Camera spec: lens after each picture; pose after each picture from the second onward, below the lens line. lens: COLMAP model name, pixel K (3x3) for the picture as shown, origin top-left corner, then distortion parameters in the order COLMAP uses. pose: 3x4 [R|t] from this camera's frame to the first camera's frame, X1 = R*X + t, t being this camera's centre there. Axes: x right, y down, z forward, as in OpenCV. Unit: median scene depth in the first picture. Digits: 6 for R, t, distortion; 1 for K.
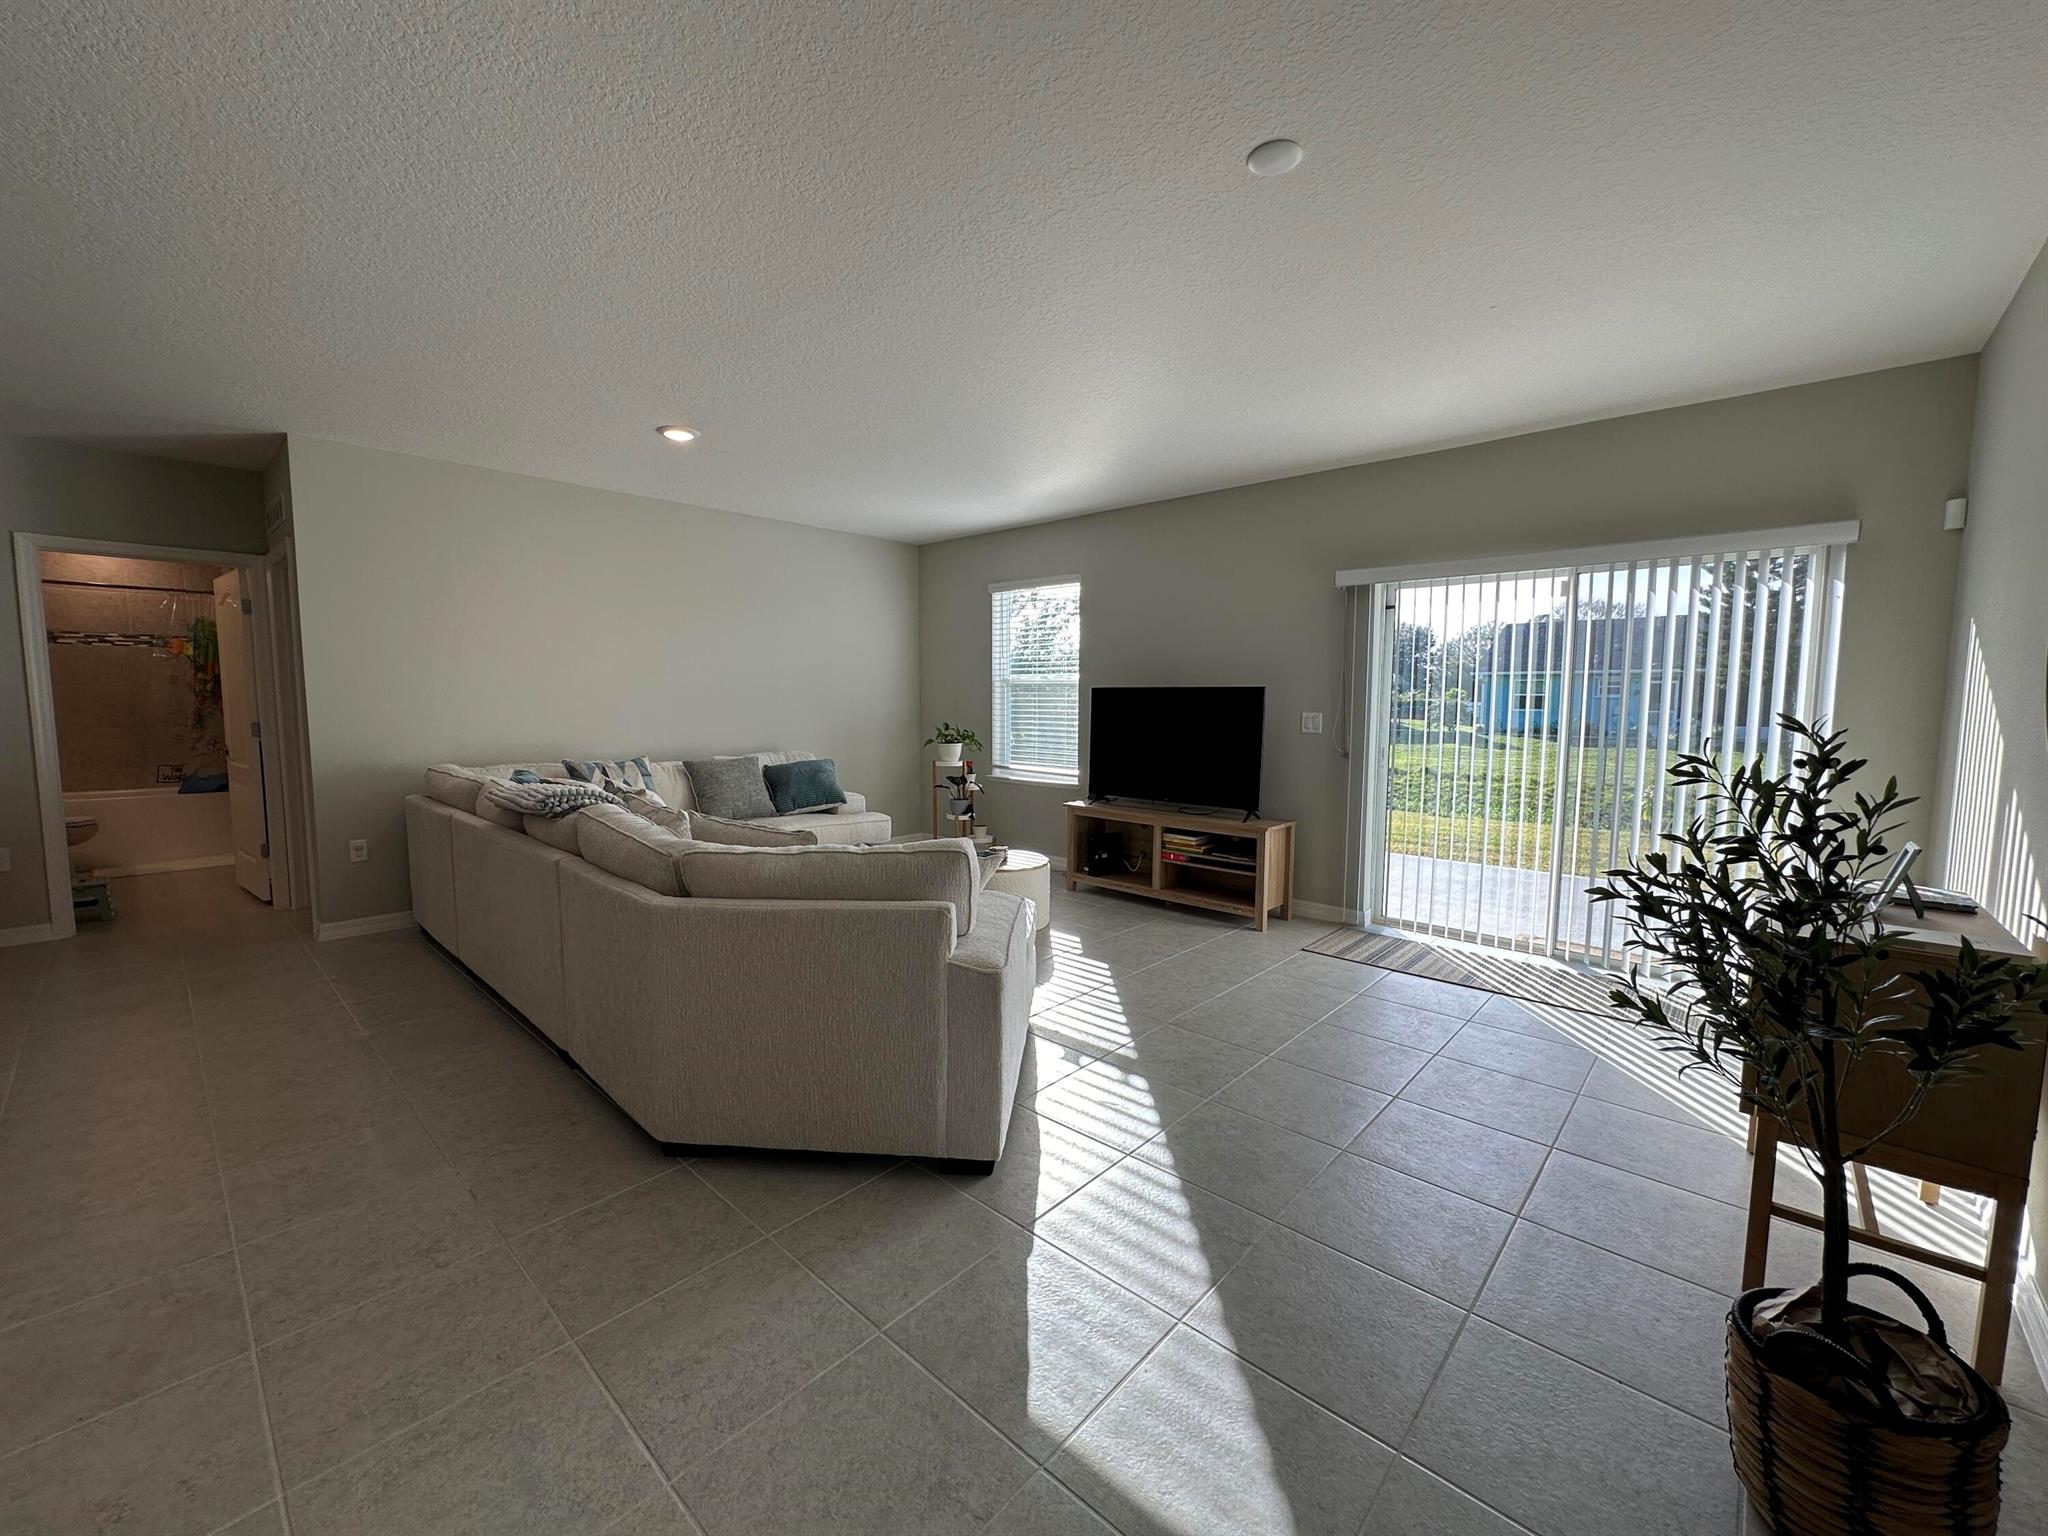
lens RADIAL K [[825.0, 0, 1017.9], [0, 825.0, 765.8], [0, 0, 1]] dist [-0.000124, 0.000327]
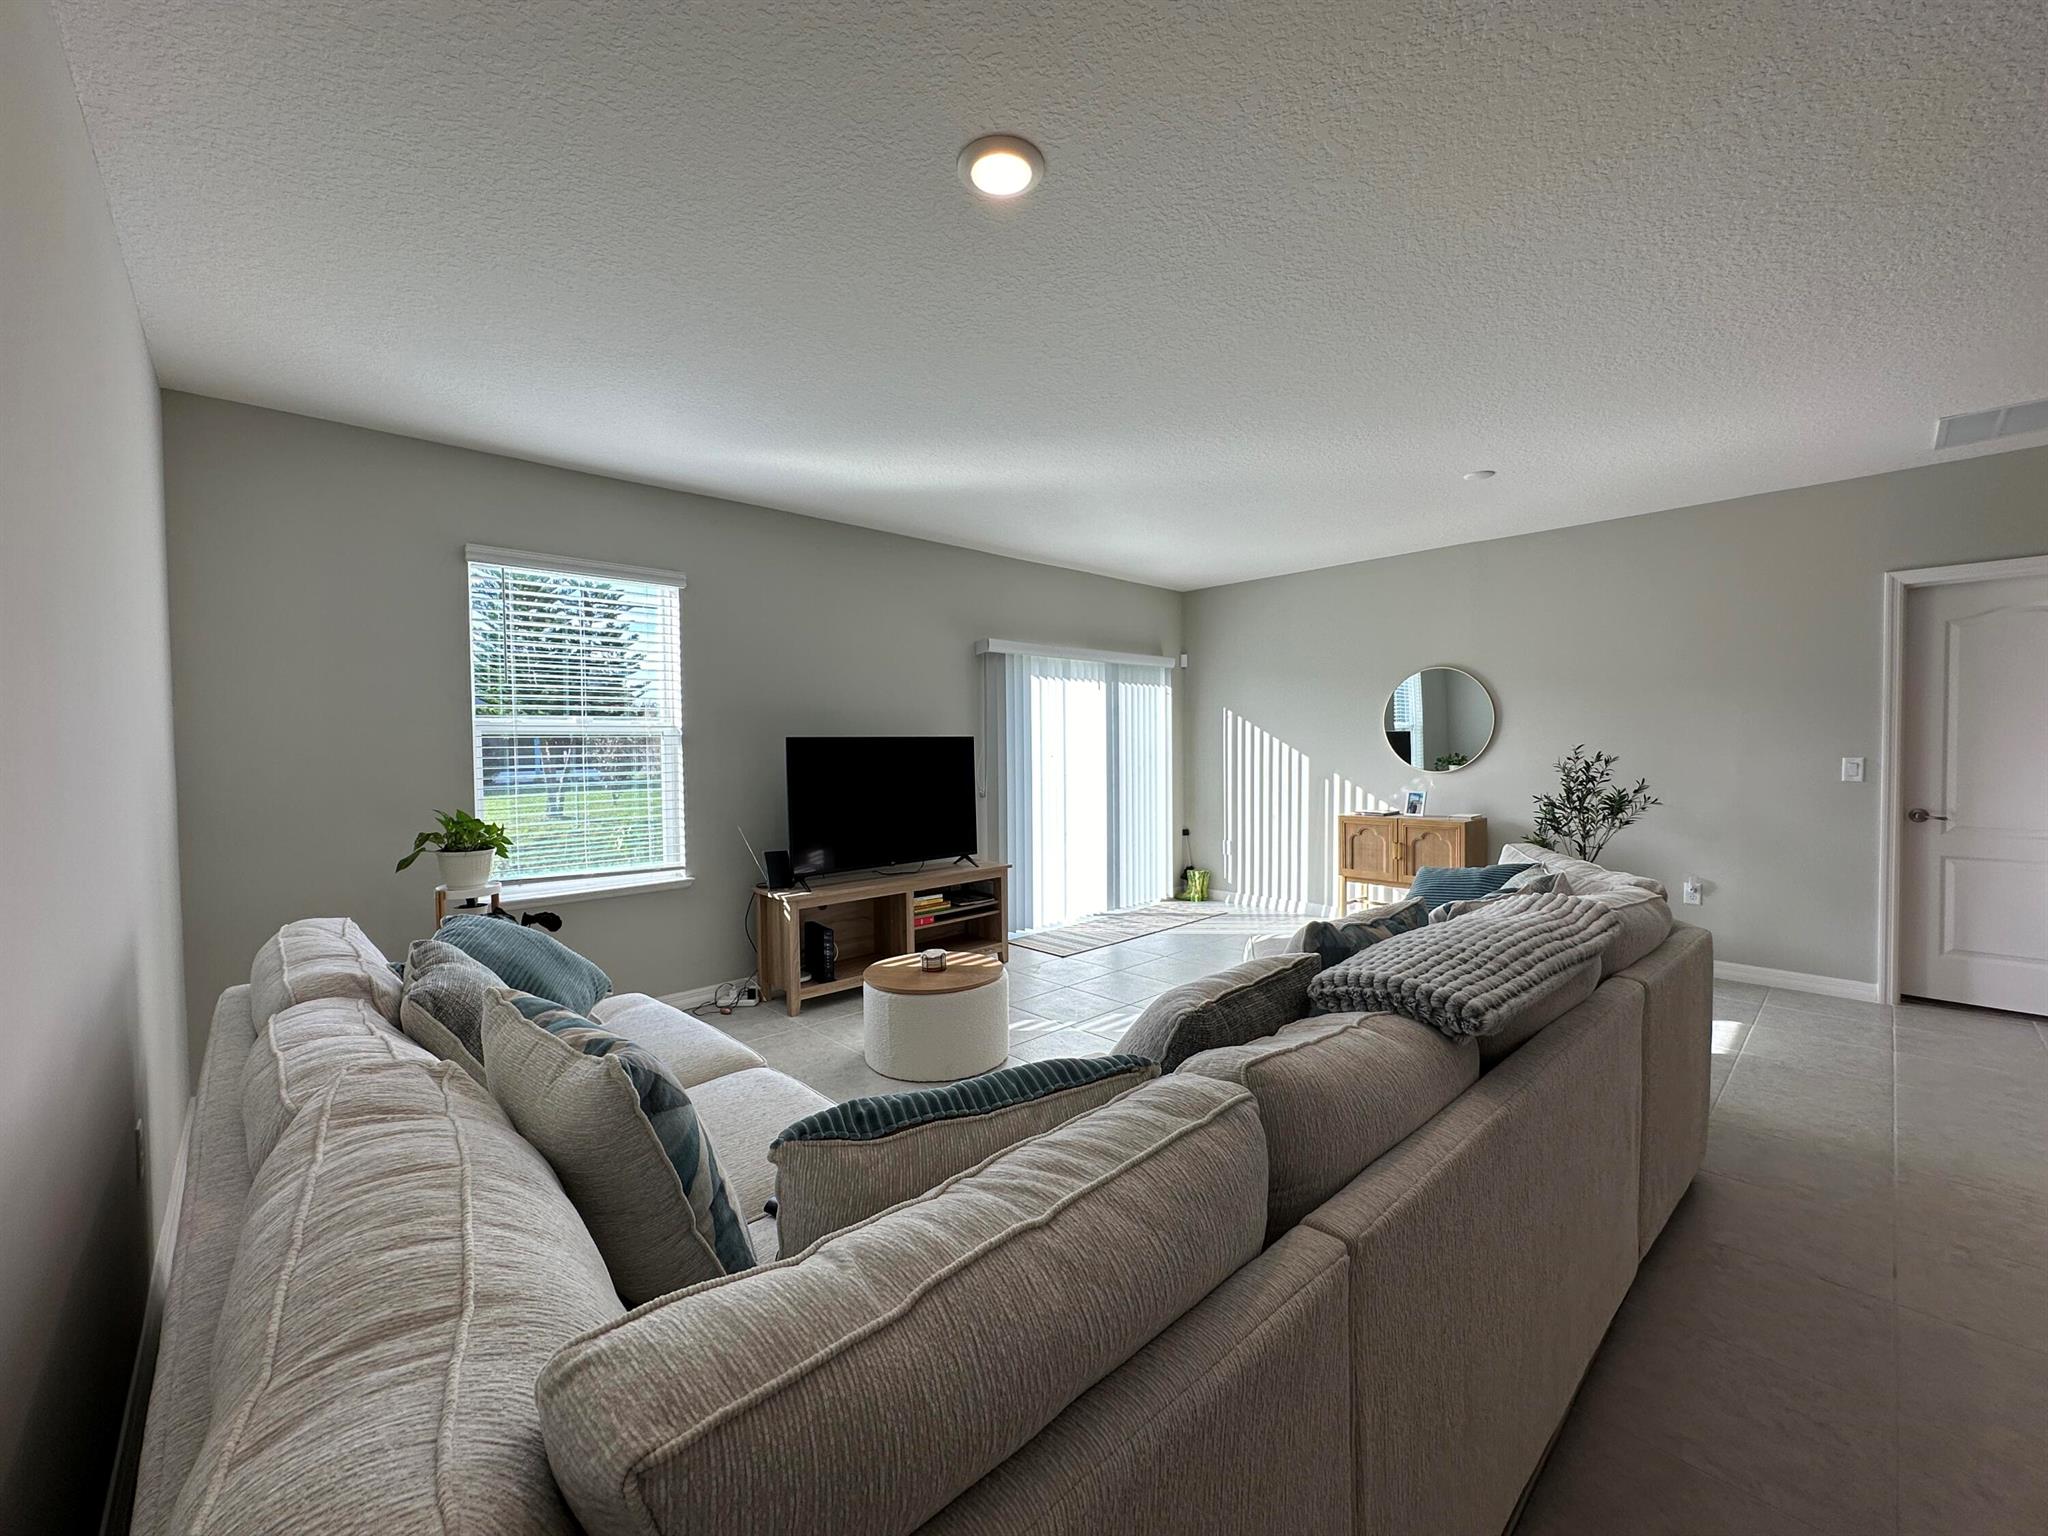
lens RADIAL K [[825.0, 0, 1017.9], [0, 825.0, 765.8], [0, 0, 1]] dist [-0.000124, 0.000327]
pose [[0.067547, -0.036281, 0.997056, -0.970037], [0.092663, 0.995247, 0.029937, -0.108661], [-0.993404, 0.090368, 0.070588, 1.110305]]
